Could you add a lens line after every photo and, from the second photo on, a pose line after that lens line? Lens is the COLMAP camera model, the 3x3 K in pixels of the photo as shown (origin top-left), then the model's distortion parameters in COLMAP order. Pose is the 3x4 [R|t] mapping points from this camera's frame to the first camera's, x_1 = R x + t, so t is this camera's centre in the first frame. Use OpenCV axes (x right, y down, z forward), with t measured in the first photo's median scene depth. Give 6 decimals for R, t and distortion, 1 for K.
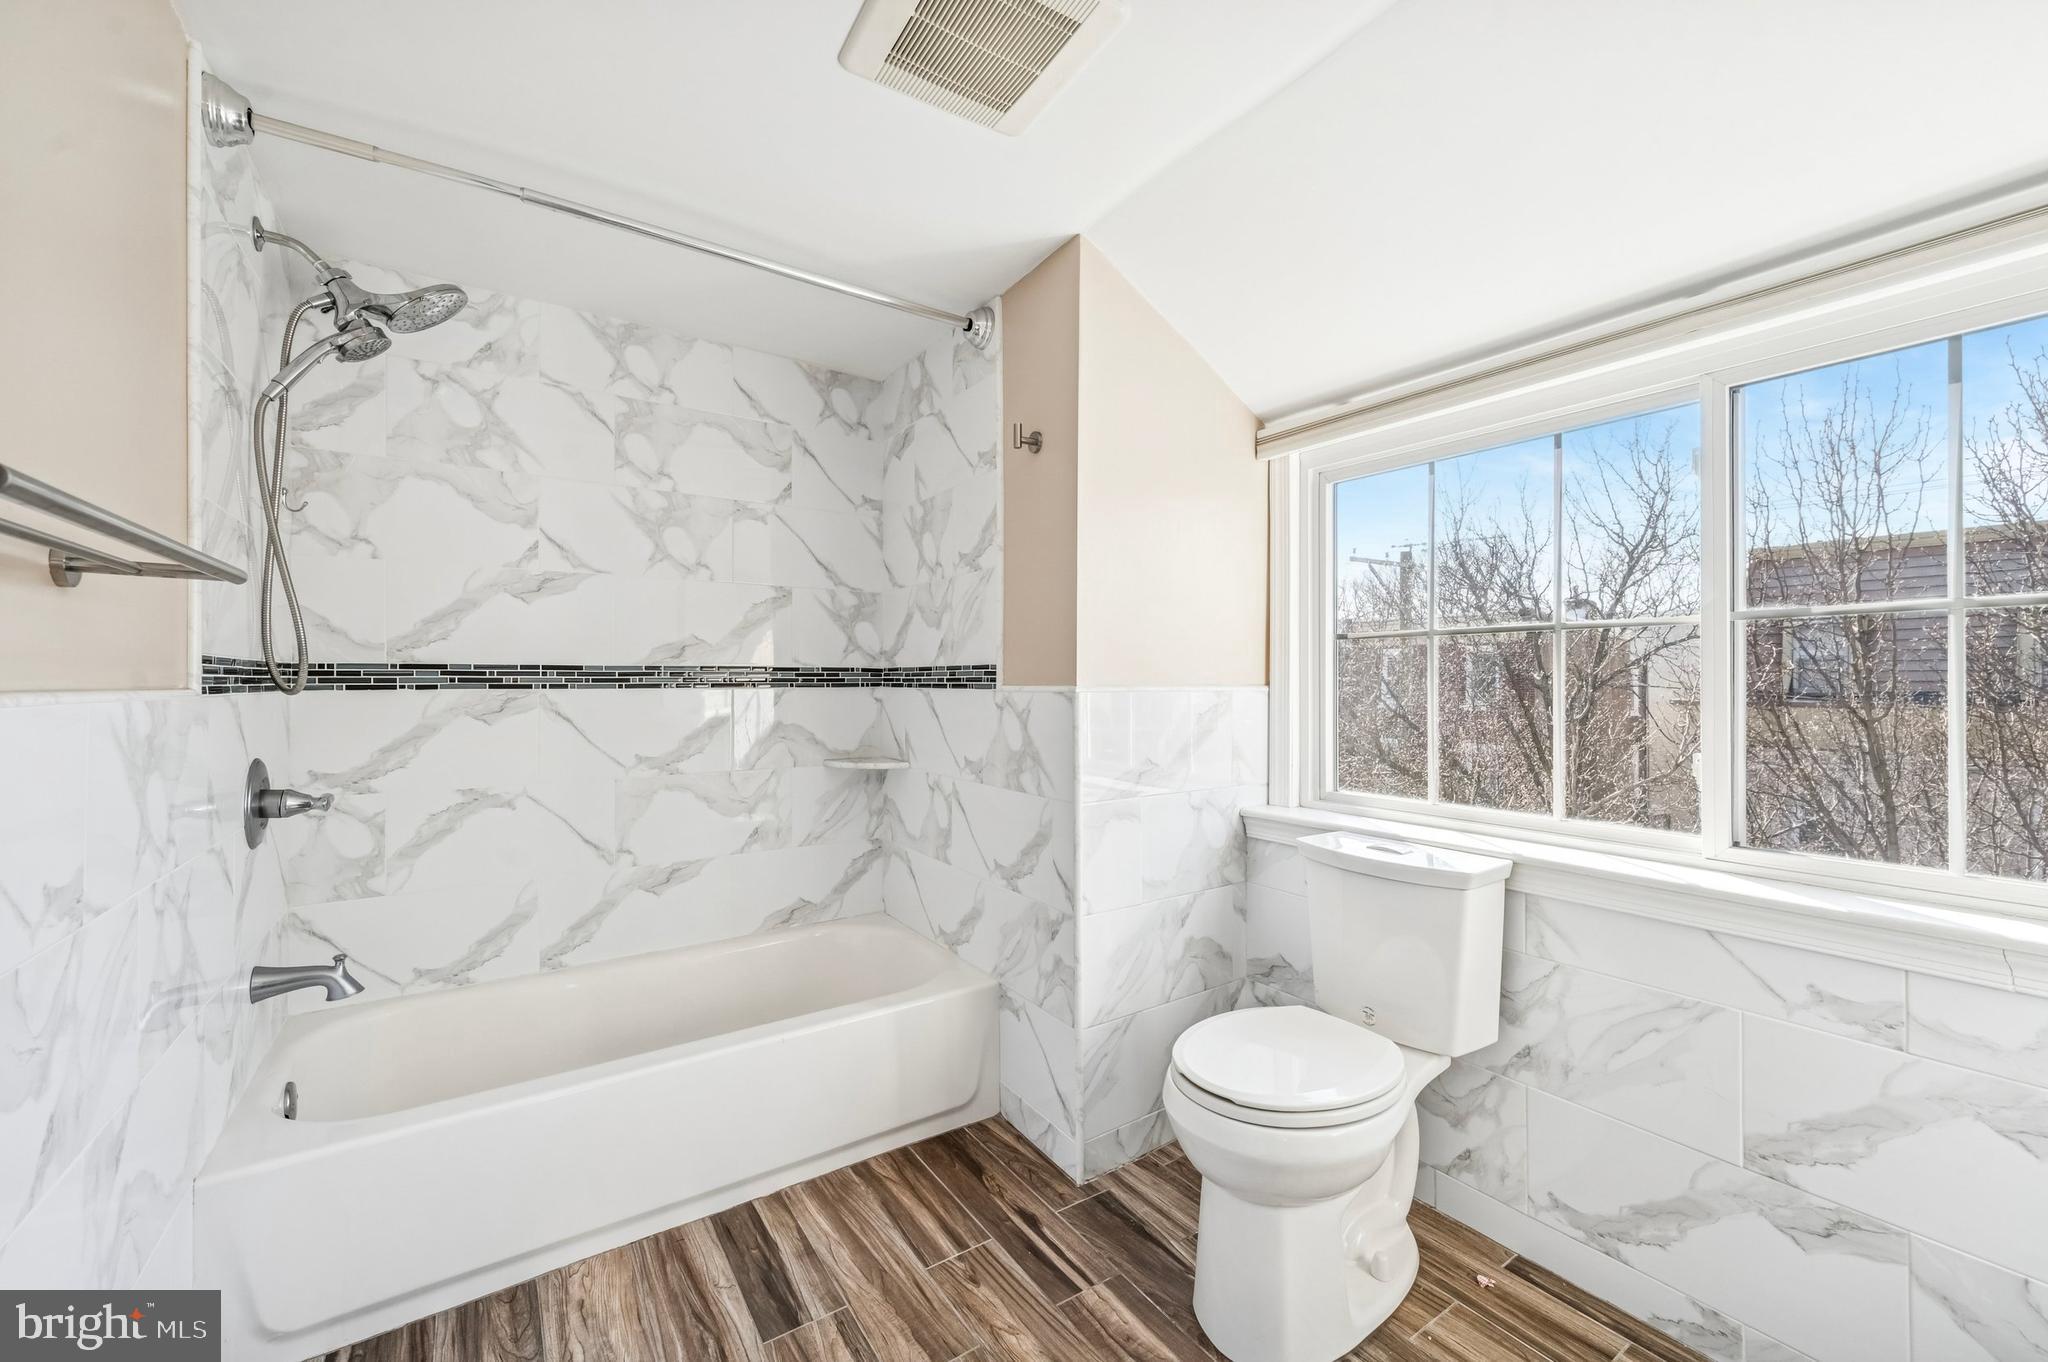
lens RADIAL K [[813.1, 0, 1018.5], [0, 813.1, 679.6], [0, 0, 1]] dist [0.000097, -0.000152]
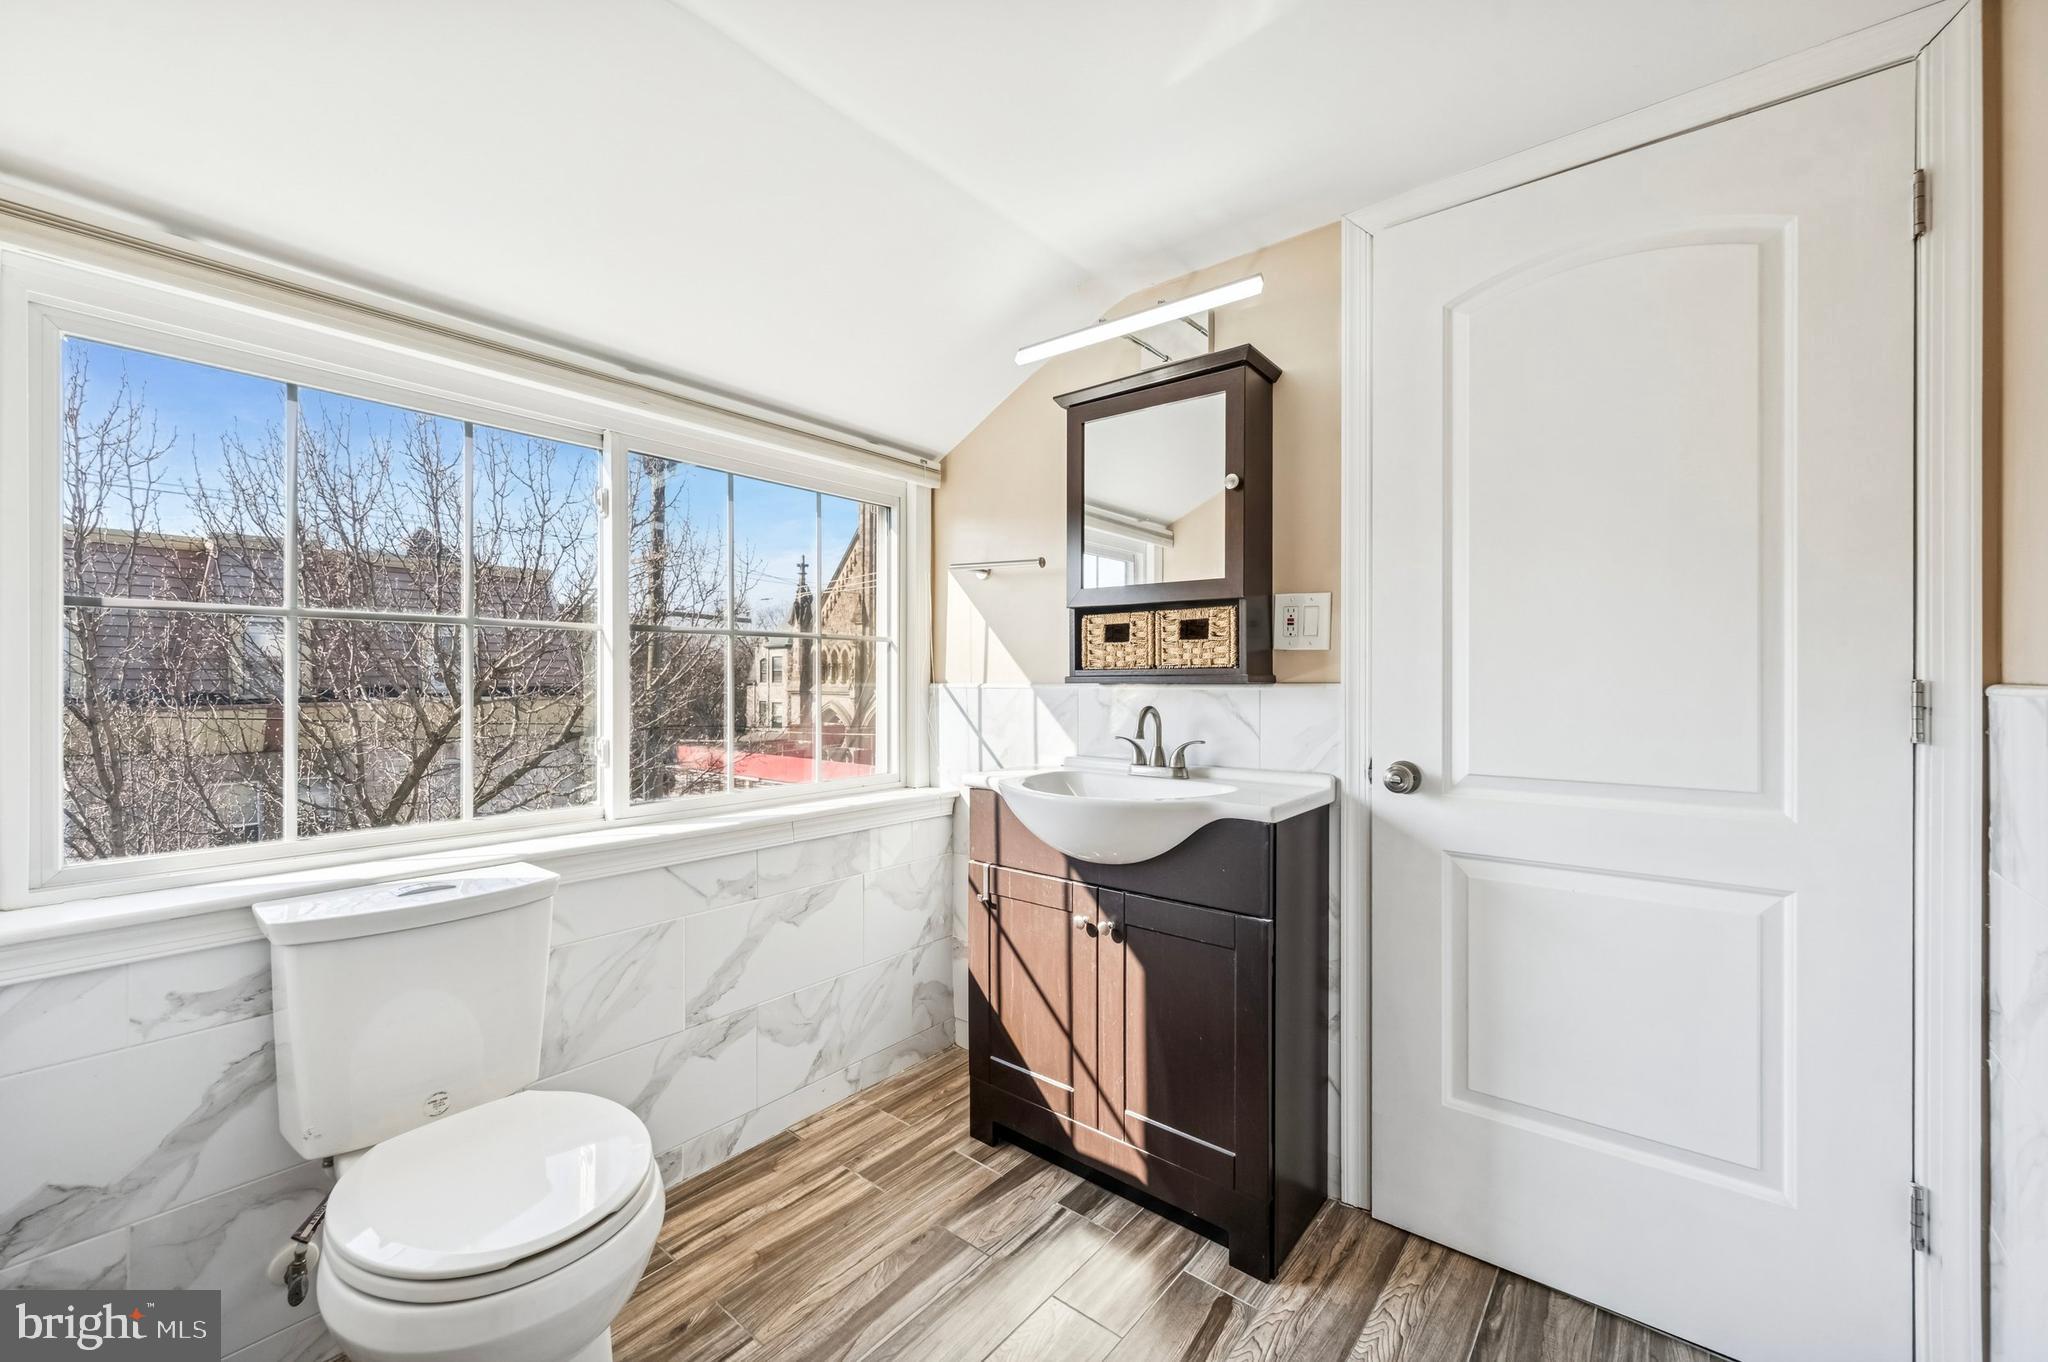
lens RADIAL K [[813.1, 0, 1018.6], [0, 813.1, 677.8], [0, 0, 1]] dist [0.000097, -0.000152]
pose [[-0.292716, -0.005992, 0.956181, -0.567552], [-0.002916, 0.999981, 0.005374, -0.007260], [-0.956195, -0.001216, -0.292728, 0.826364]]
